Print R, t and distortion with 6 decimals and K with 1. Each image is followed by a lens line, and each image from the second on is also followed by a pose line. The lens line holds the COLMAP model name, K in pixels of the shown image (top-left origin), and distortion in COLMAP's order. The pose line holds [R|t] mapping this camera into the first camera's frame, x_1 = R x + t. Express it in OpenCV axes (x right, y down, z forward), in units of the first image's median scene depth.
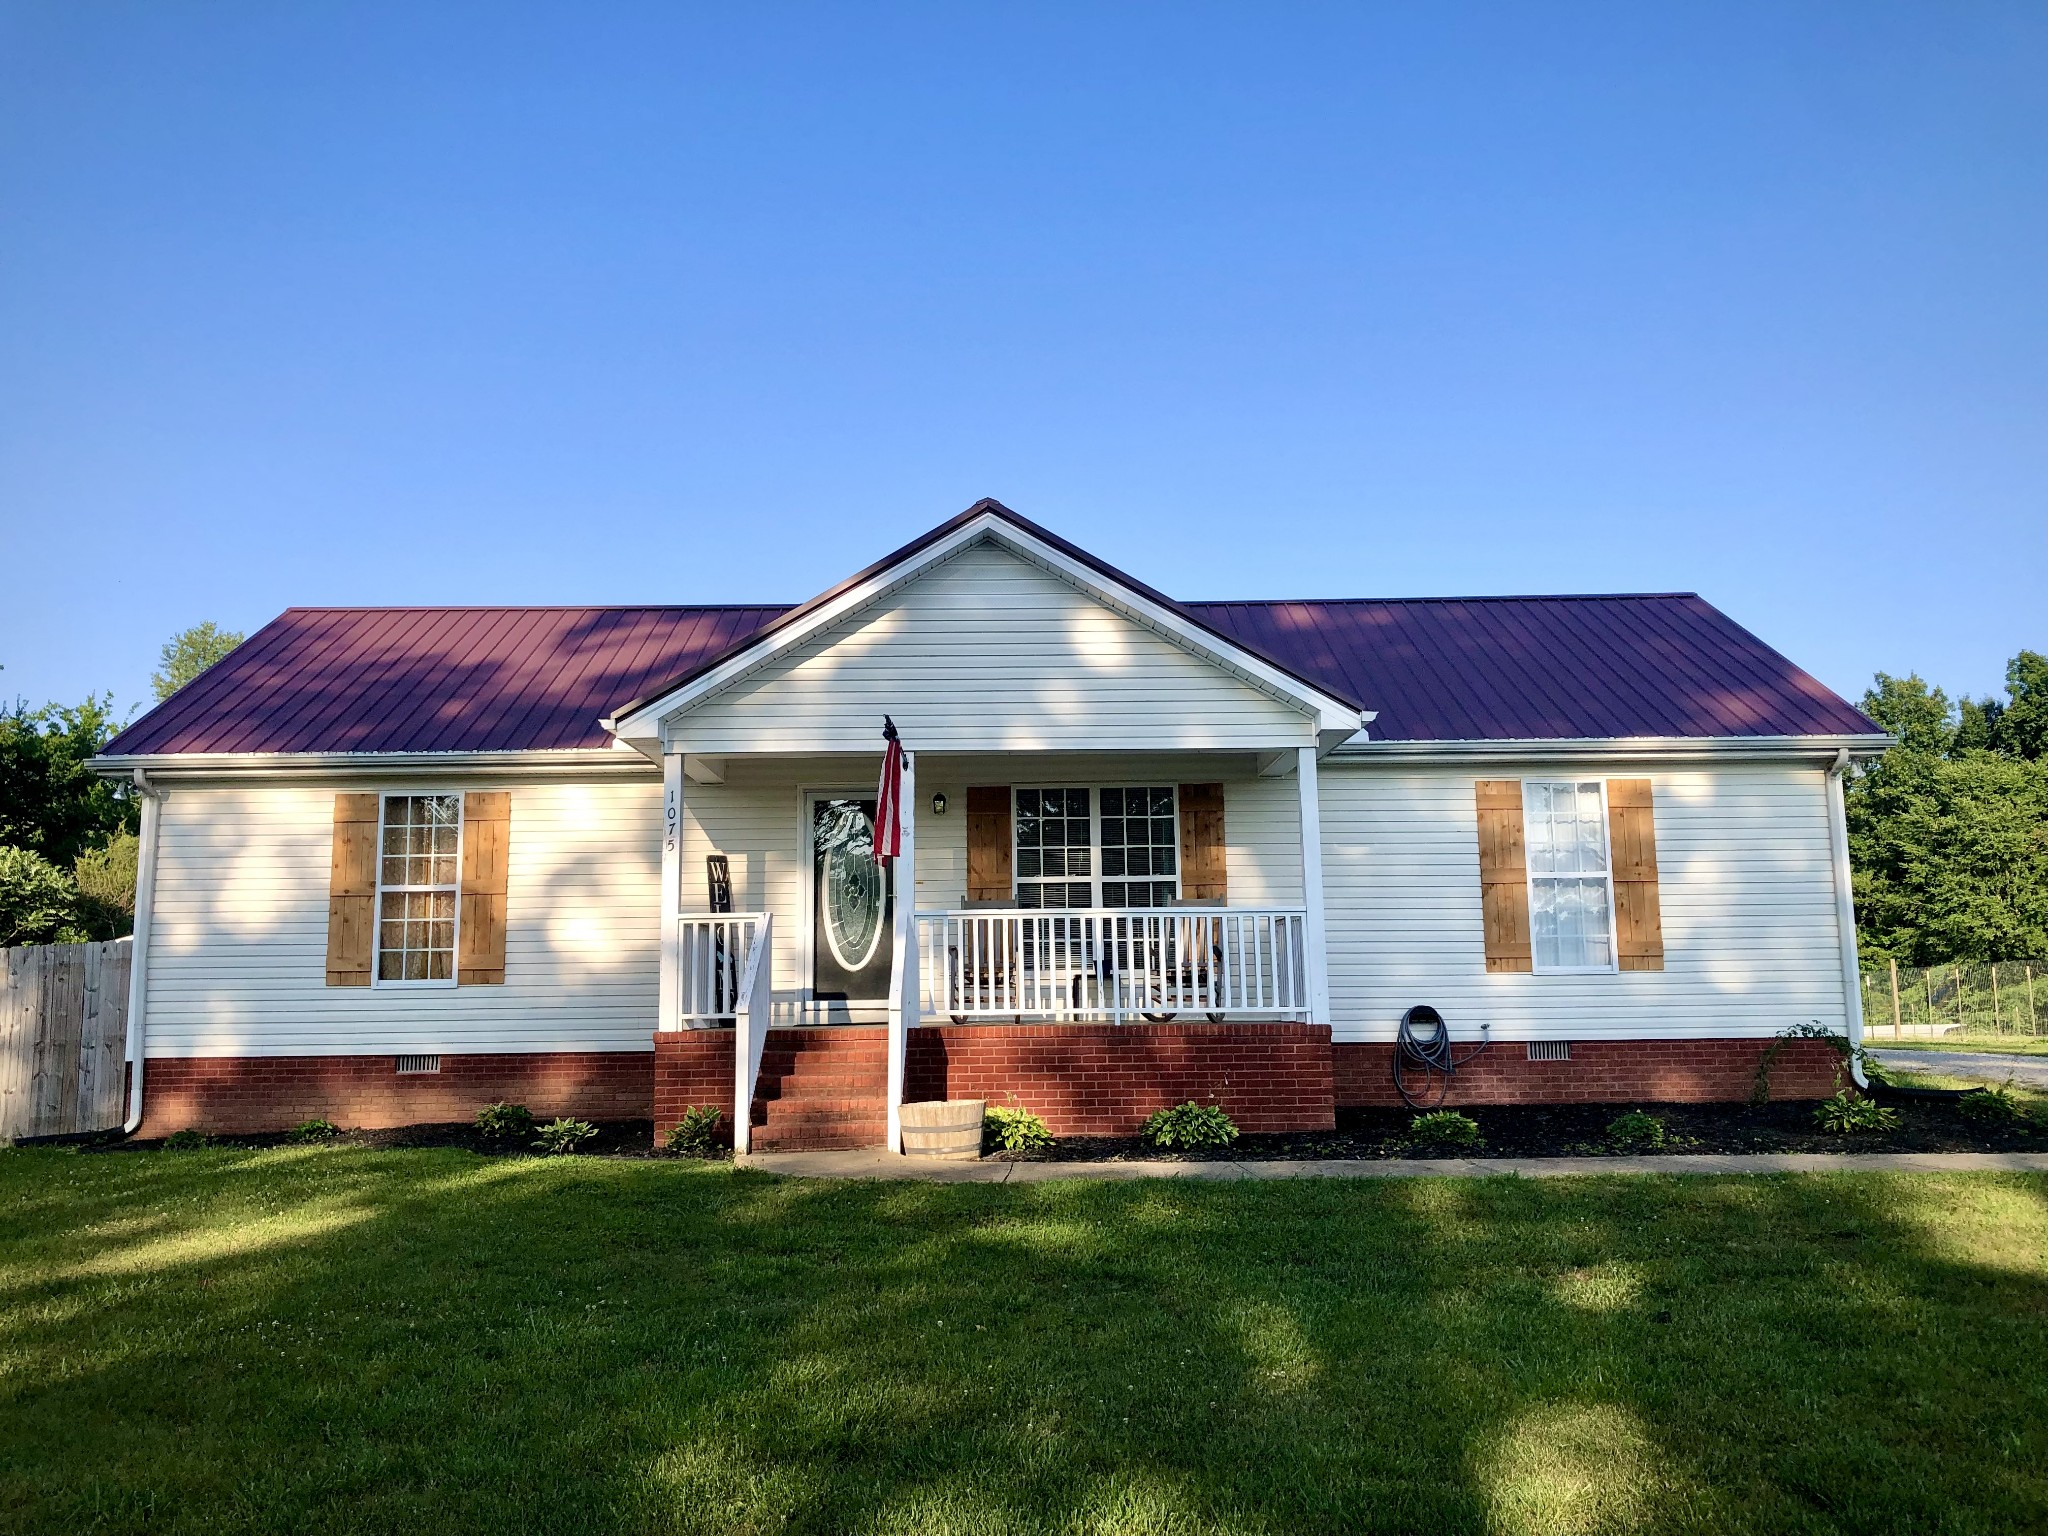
lens RADIAL K [[1622.2, 0, 1010.5], [0, 1622.2, 764.3], [0, 0, 1]] dist [0.048039, -0.014326]
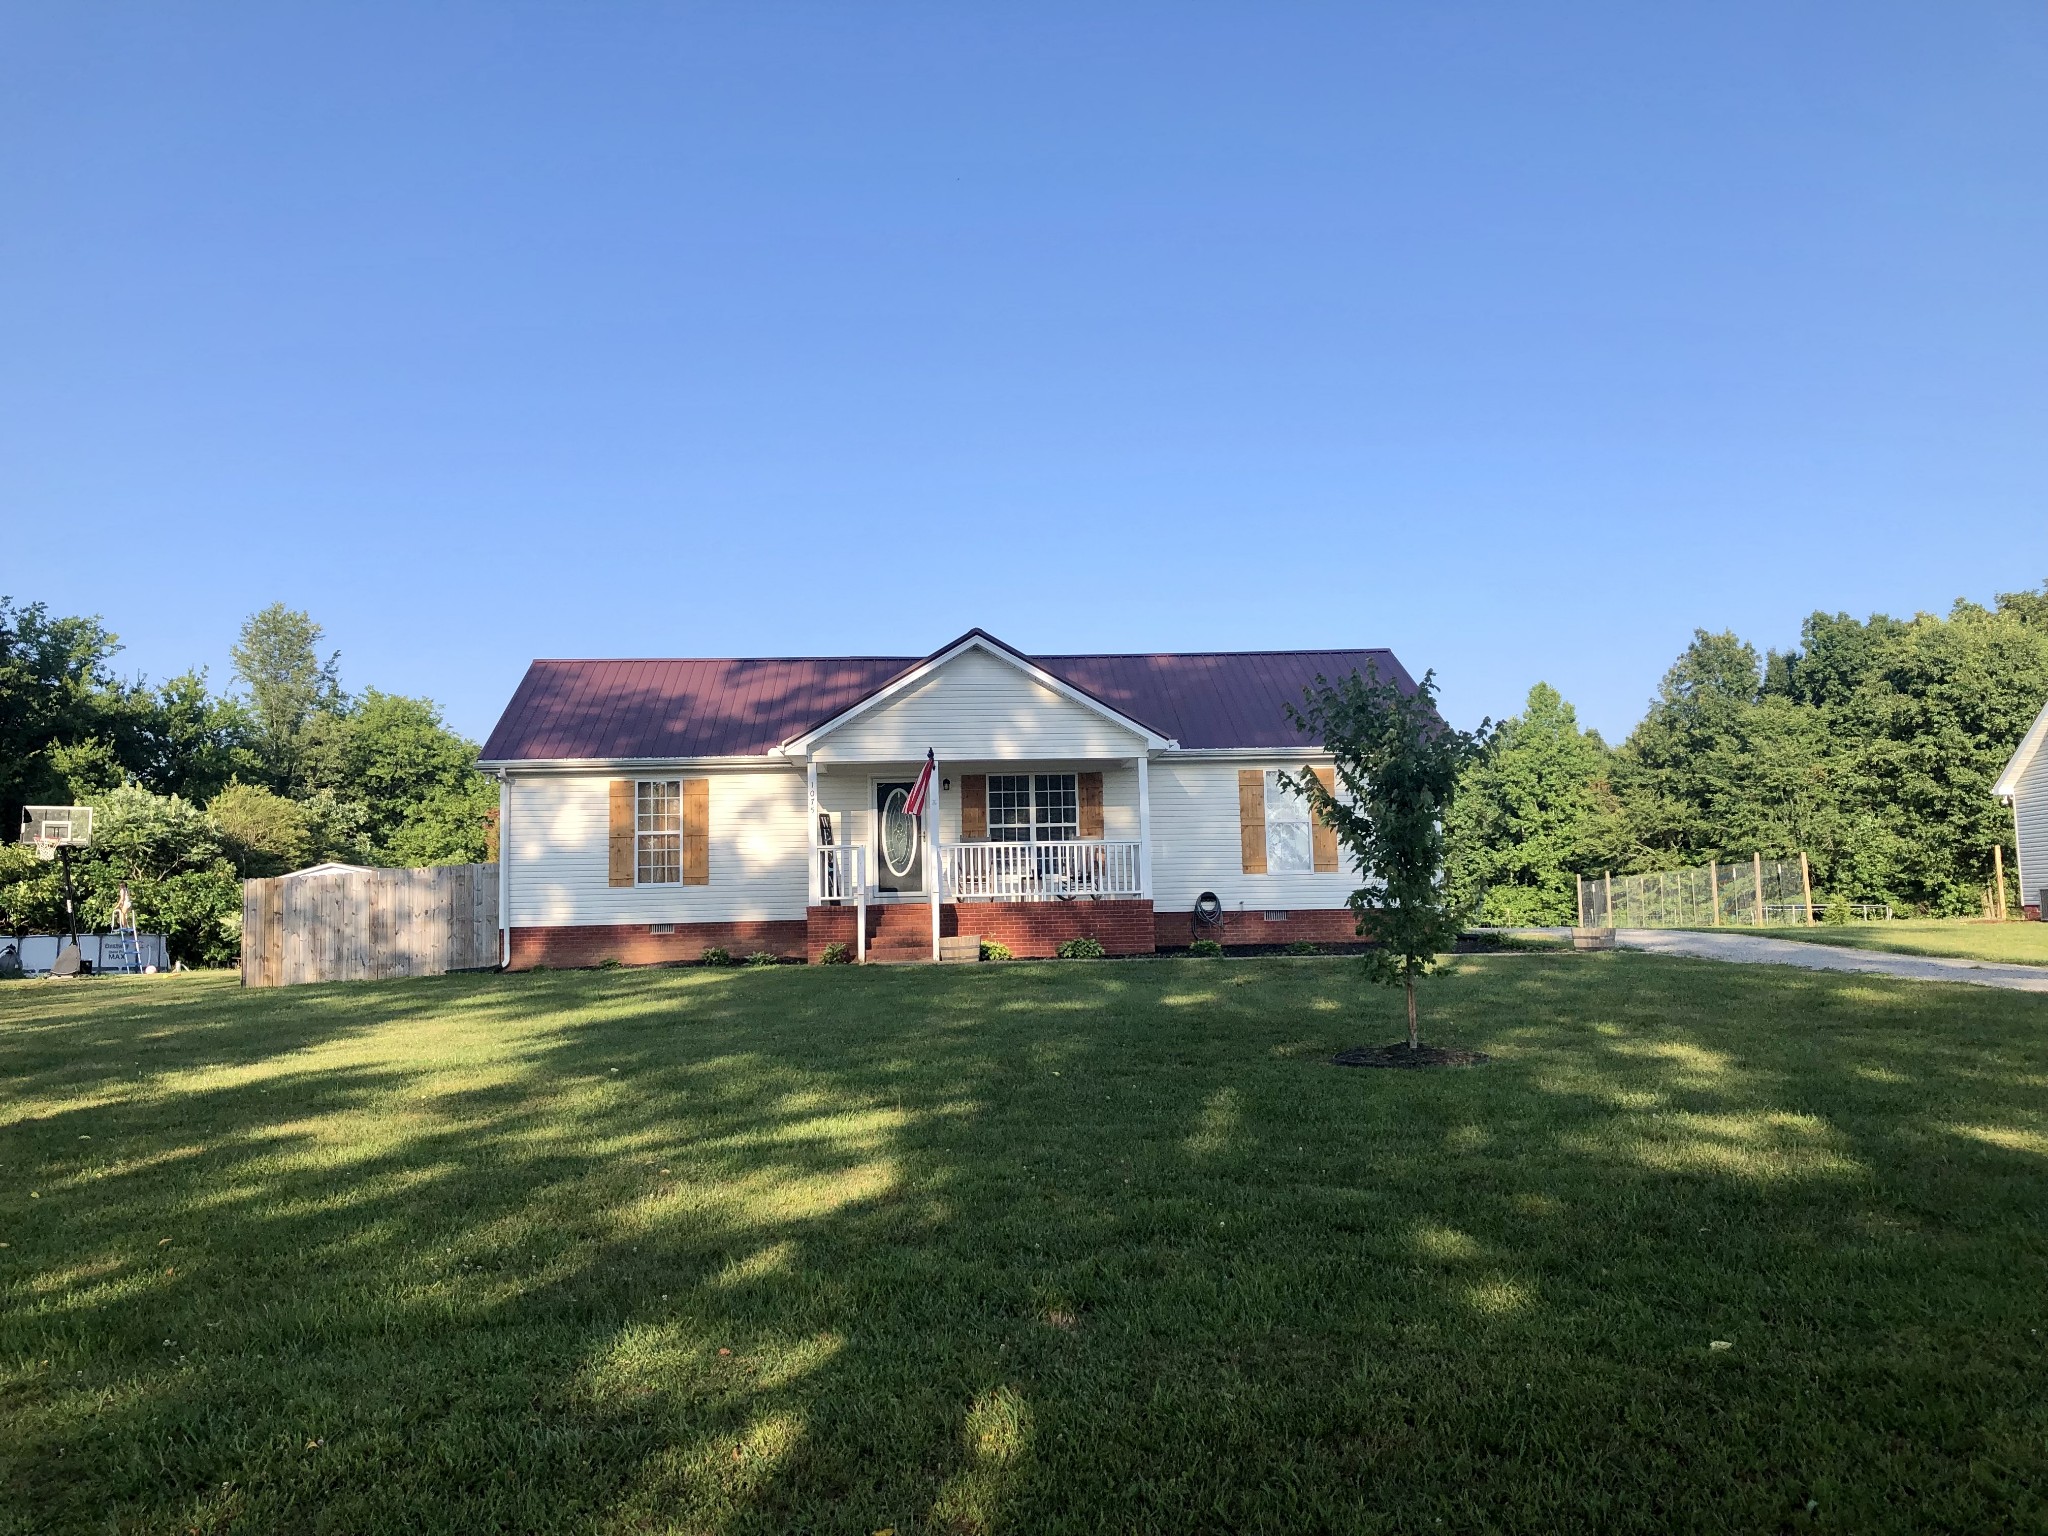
lens RADIAL K [[1604.1, 0, 1029.3], [0, 1604.1, 763.8], [0, 0, 1]] dist [0.011454, -0.003294]
pose [[0.998301, -0.004819, 0.058073, -0.056059], [0.002373, 0.999110, 0.042115, -0.075158], [-0.058224, -0.041906, 0.997424, -0.803794]]
